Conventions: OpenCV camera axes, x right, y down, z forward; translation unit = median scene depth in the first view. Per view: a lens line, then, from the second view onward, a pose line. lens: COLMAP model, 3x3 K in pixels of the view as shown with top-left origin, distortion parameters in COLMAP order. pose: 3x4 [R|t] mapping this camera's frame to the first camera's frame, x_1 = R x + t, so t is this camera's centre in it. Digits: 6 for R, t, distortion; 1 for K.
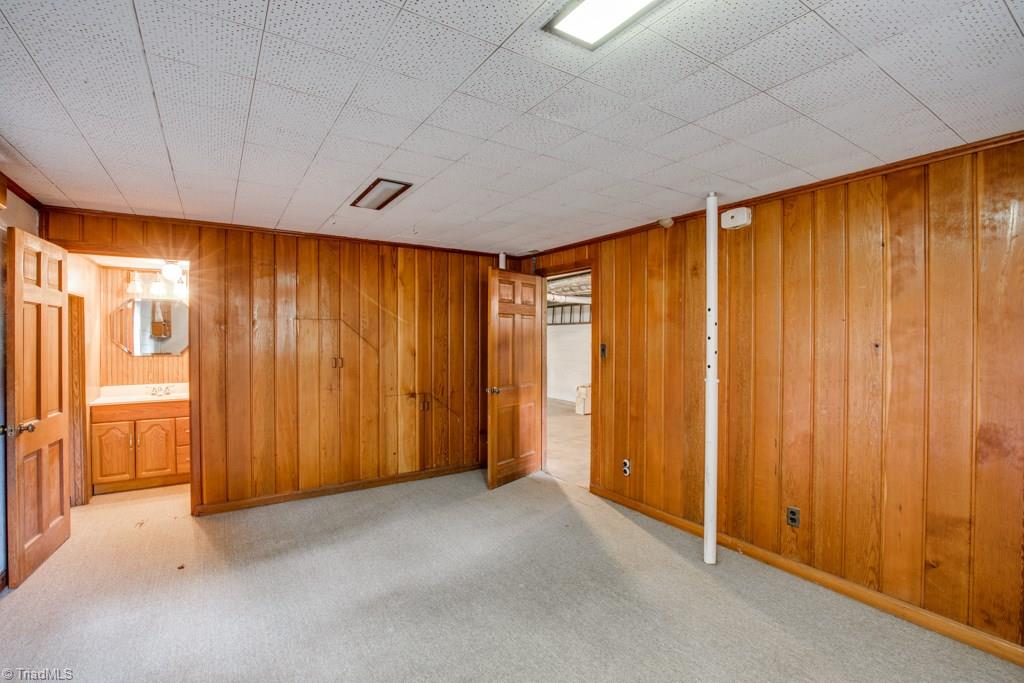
lens RADIAL K [[468.7, 0, 519.4], [0, 468.7, 341.8], [0, 0, 1]] dist [-0.030246, 0.003284]
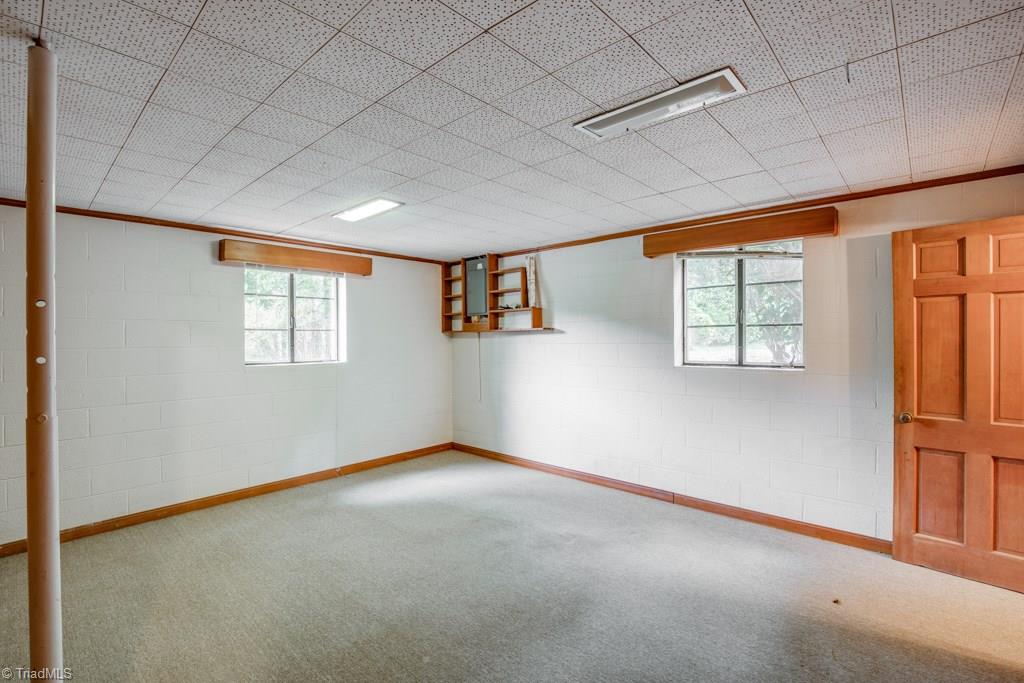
lens RADIAL K [[468.7, 0, 514.4], [0, 468.7, 341.3], [0, 0, 1]] dist [-0.030246, 0.003284]
pose [[-0.968329, 0.003113, -0.249657, 0.046064], [0.001273, 0.999971, 0.007532, 0.002310], [0.249673, 0.006975, -0.968305, 1.541409]]
